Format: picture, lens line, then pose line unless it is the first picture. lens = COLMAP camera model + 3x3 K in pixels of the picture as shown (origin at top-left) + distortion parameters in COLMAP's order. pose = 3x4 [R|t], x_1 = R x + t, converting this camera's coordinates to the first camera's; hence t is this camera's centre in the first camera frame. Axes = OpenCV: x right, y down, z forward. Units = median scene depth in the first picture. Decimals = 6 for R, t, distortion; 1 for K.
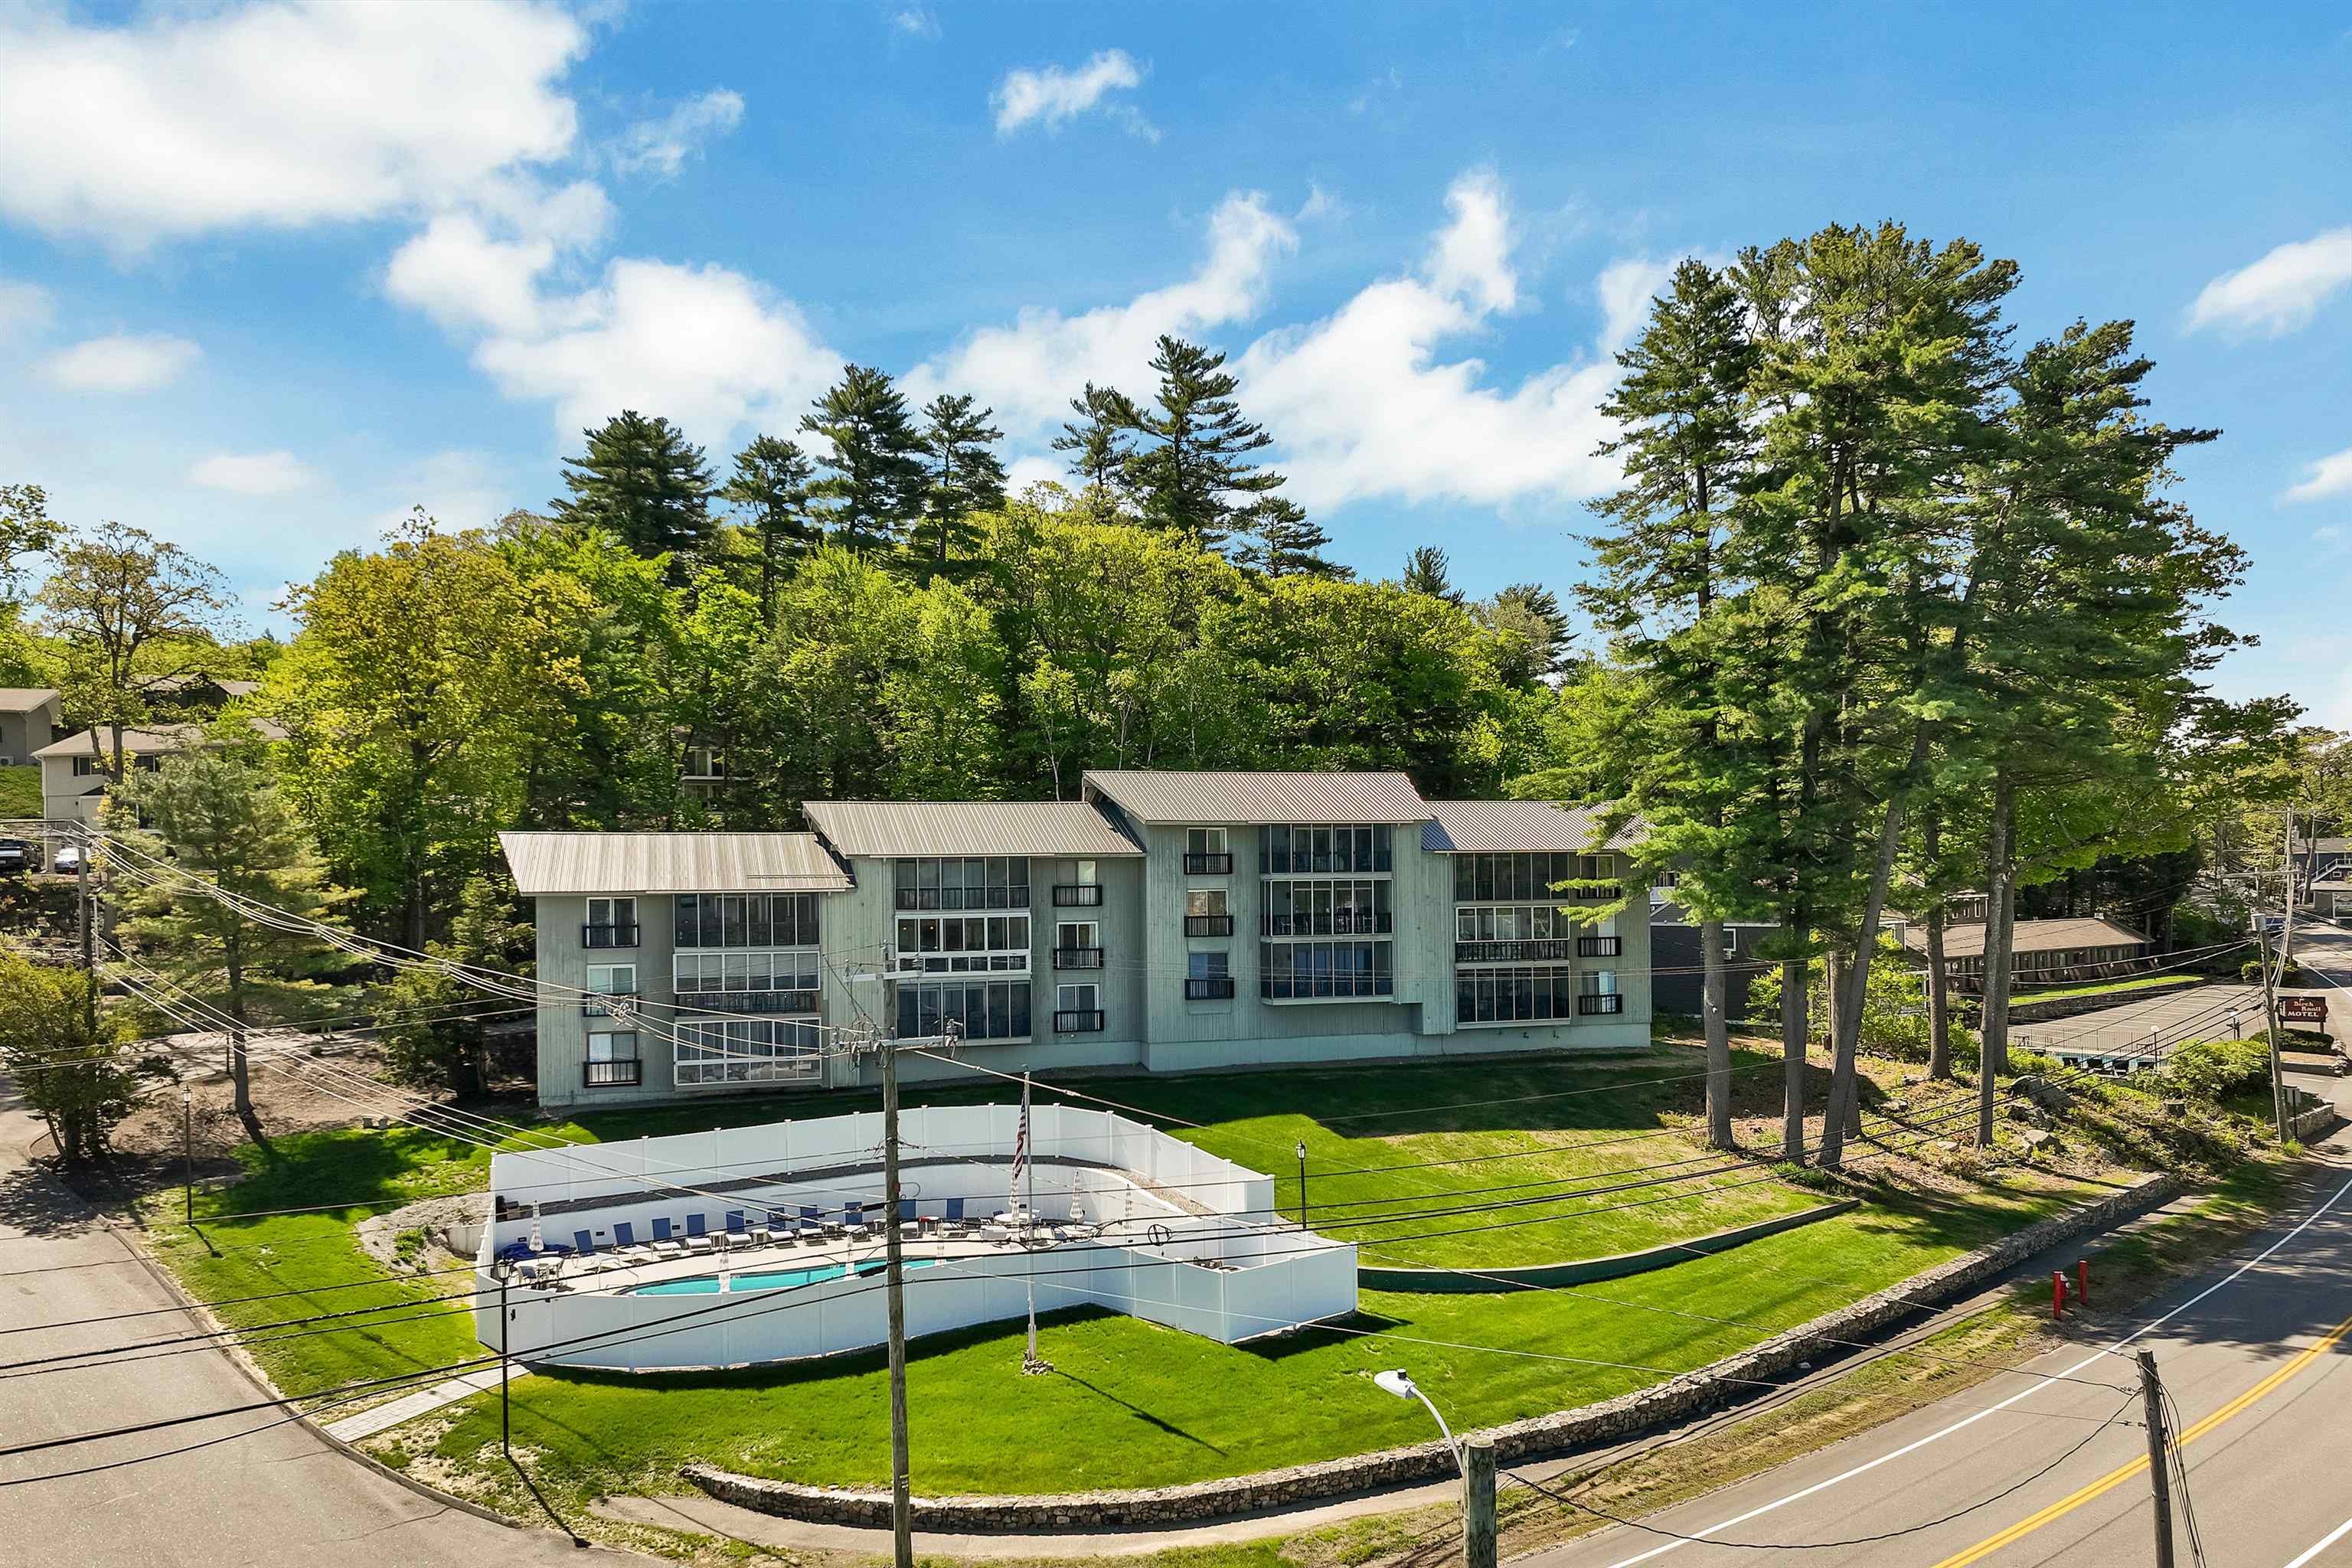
lens RADIAL K [[1691.1, 0, 1176.5], [0, 1691.1, 874.3], [0, 0, 1]] dist [0.008321, 0.005829]
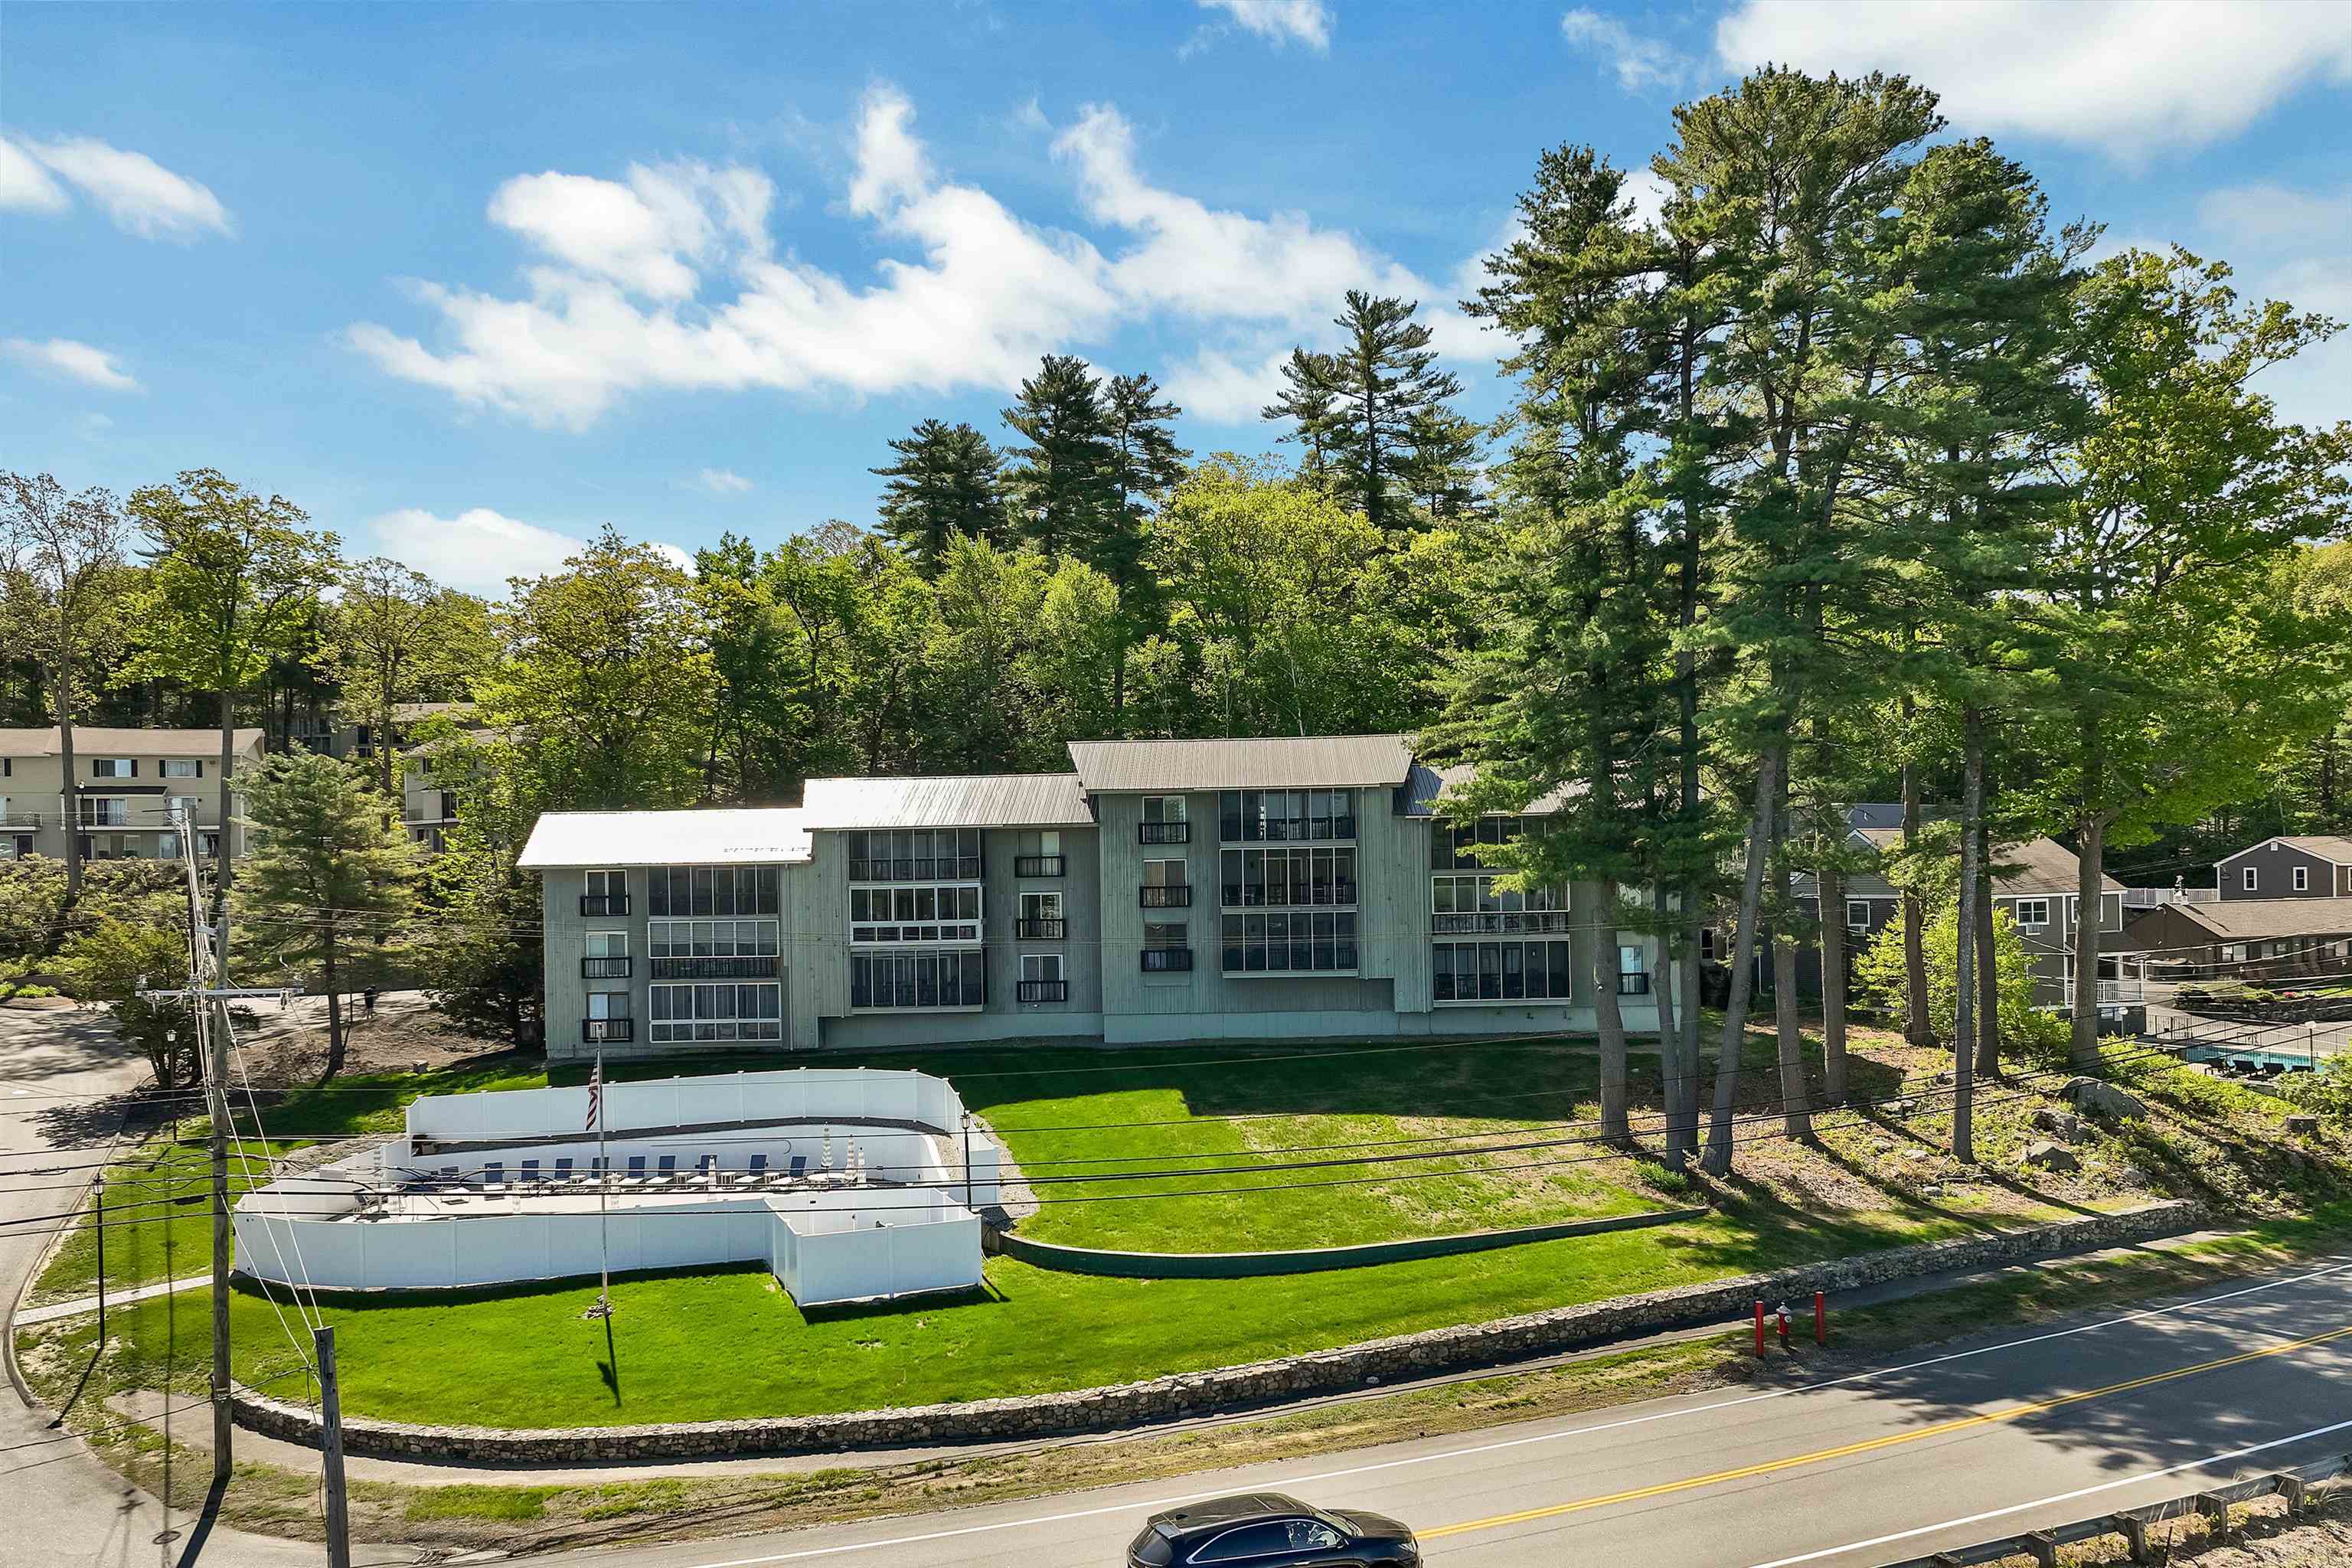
lens RADIAL K [[1691.1, 0, 1176.5], [0, 1691.1, 874.3], [0, 0, 1]] dist [0.008321, 0.005829]
pose [[0.944916, -0.005111, -0.327272, 0.347945], [0.008800, 0.999913, 0.009791, 0.008195], [0.327194, -0.012132, 0.944879, 0.077025]]
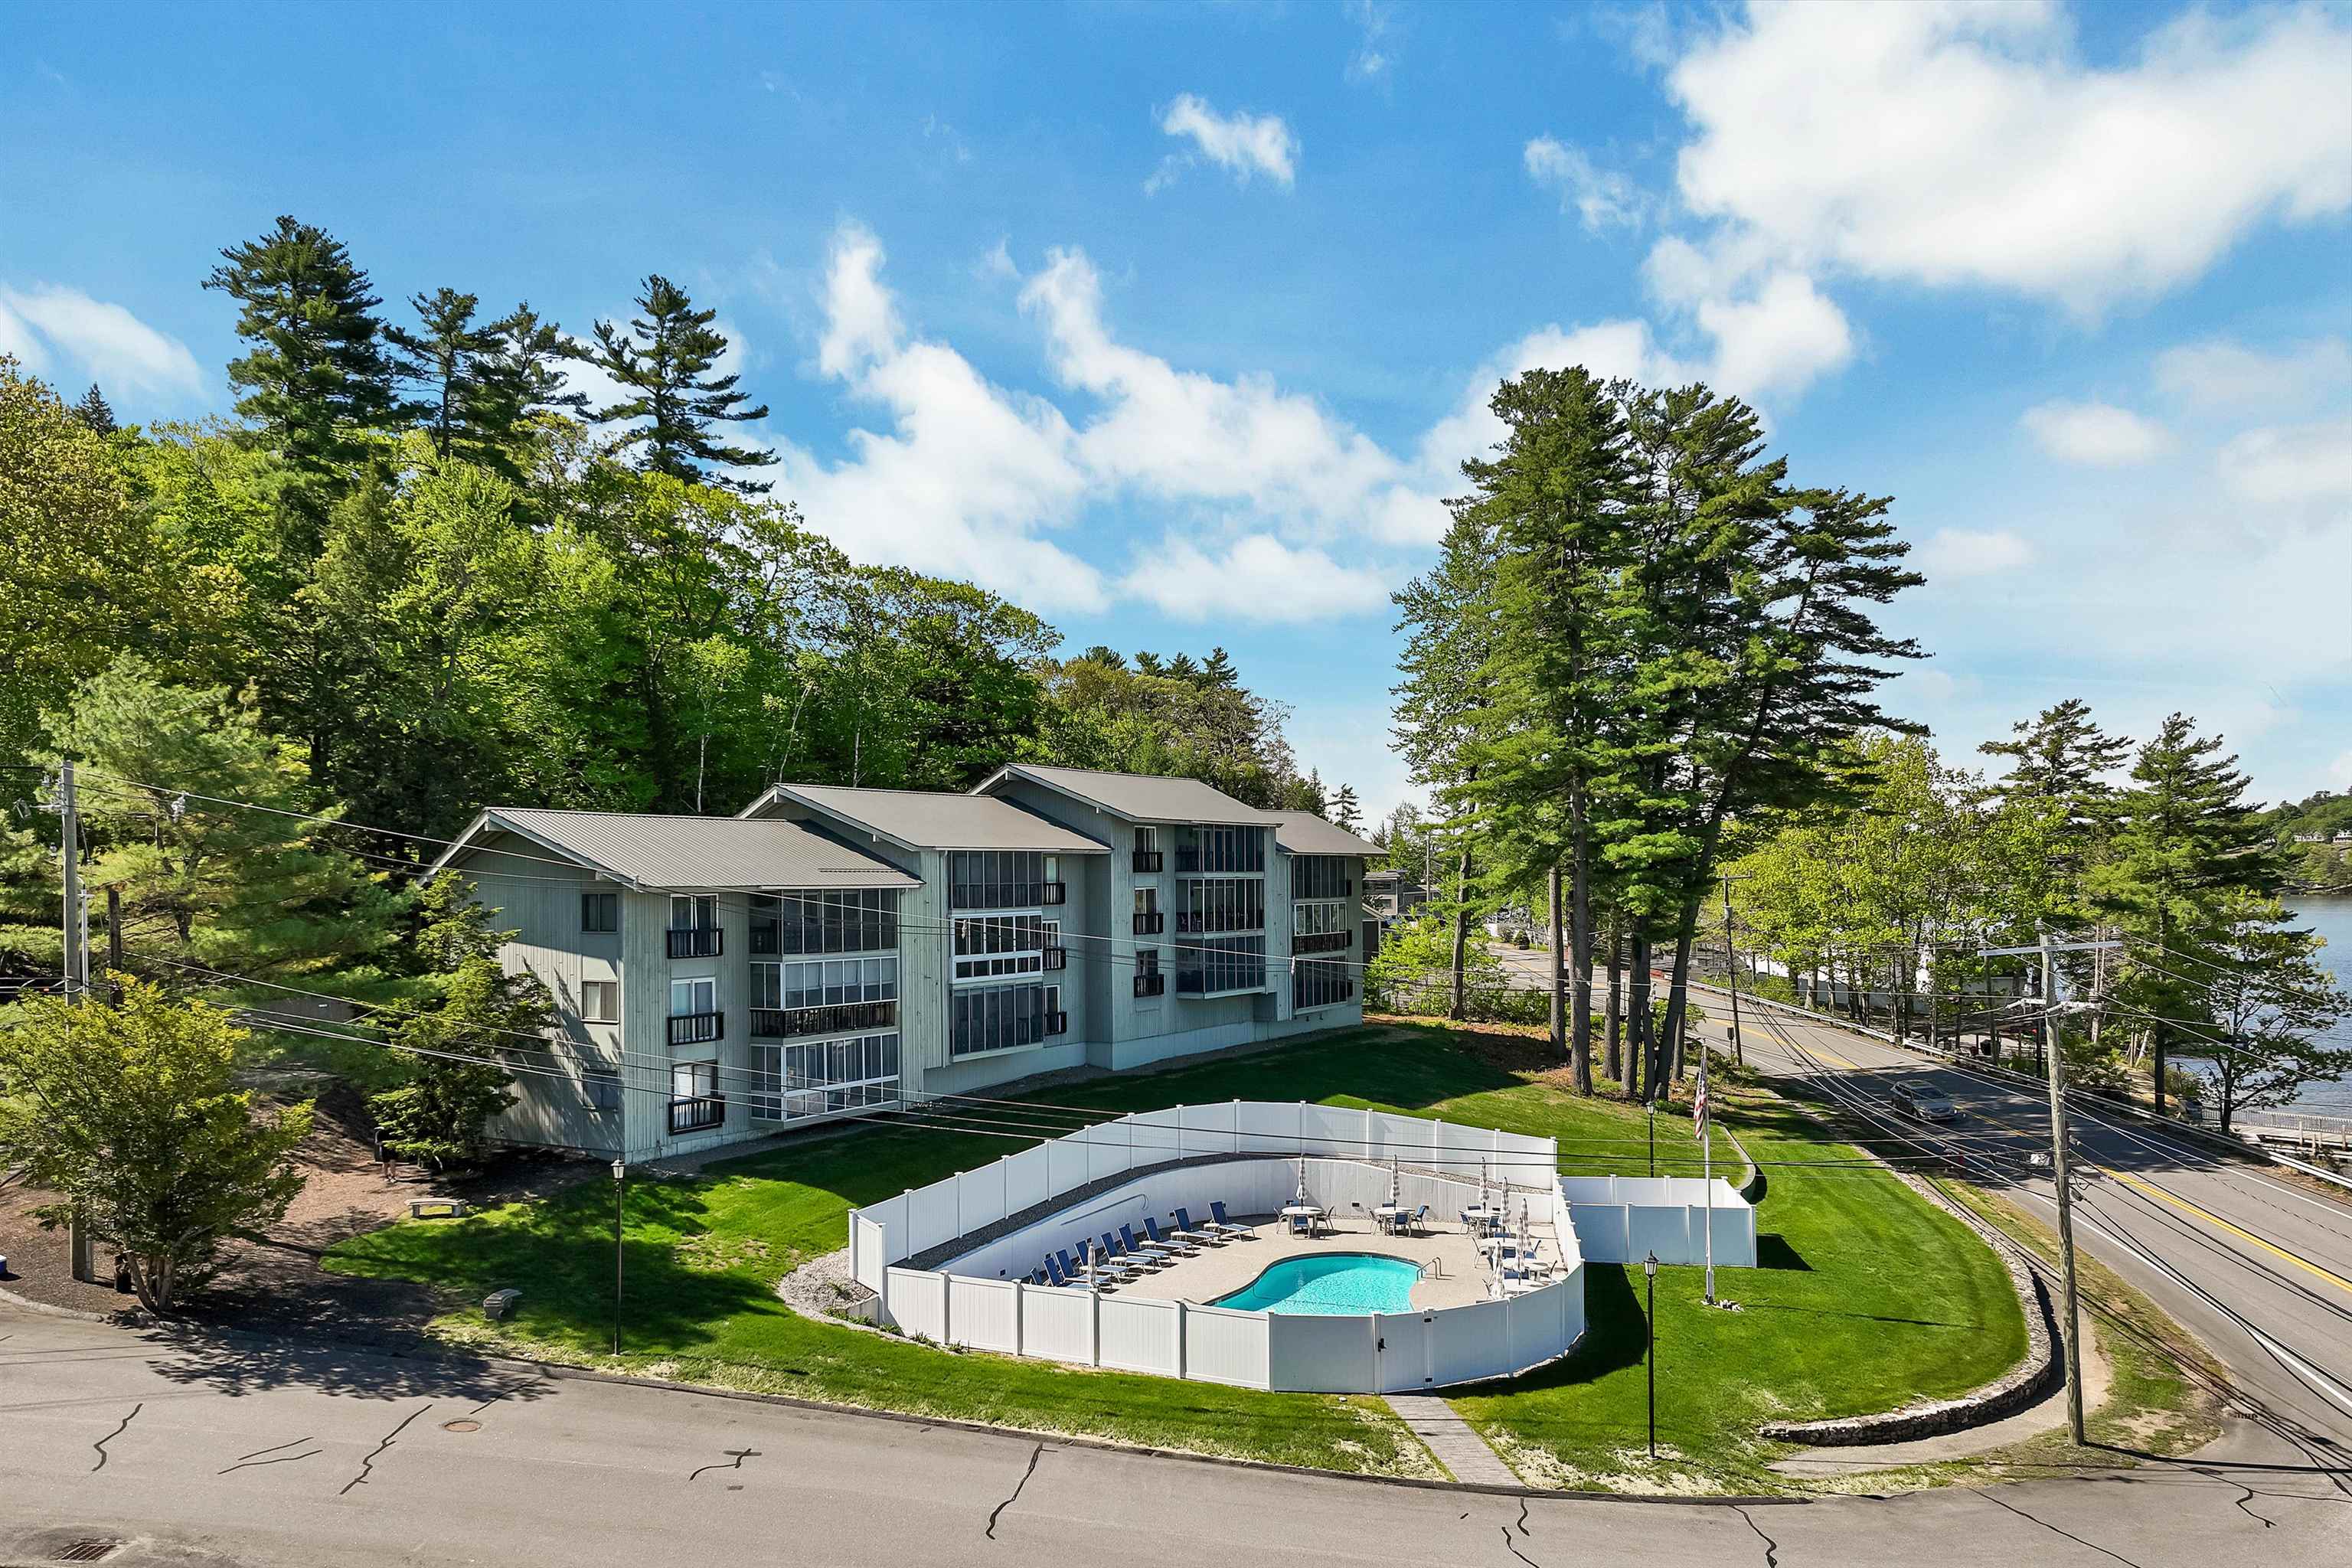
lens RADIAL K [[1691.1, 0, 1176.5], [0, 1691.1, 874.3], [0, 0, 1]] dist [0.008321, 0.005829]
pose [[0.748763, 0.007496, 0.662796, -0.641755], [-0.003856, 0.999968, -0.006952, 0.008262], [-0.662827, 0.002649, 0.748768, 0.232782]]
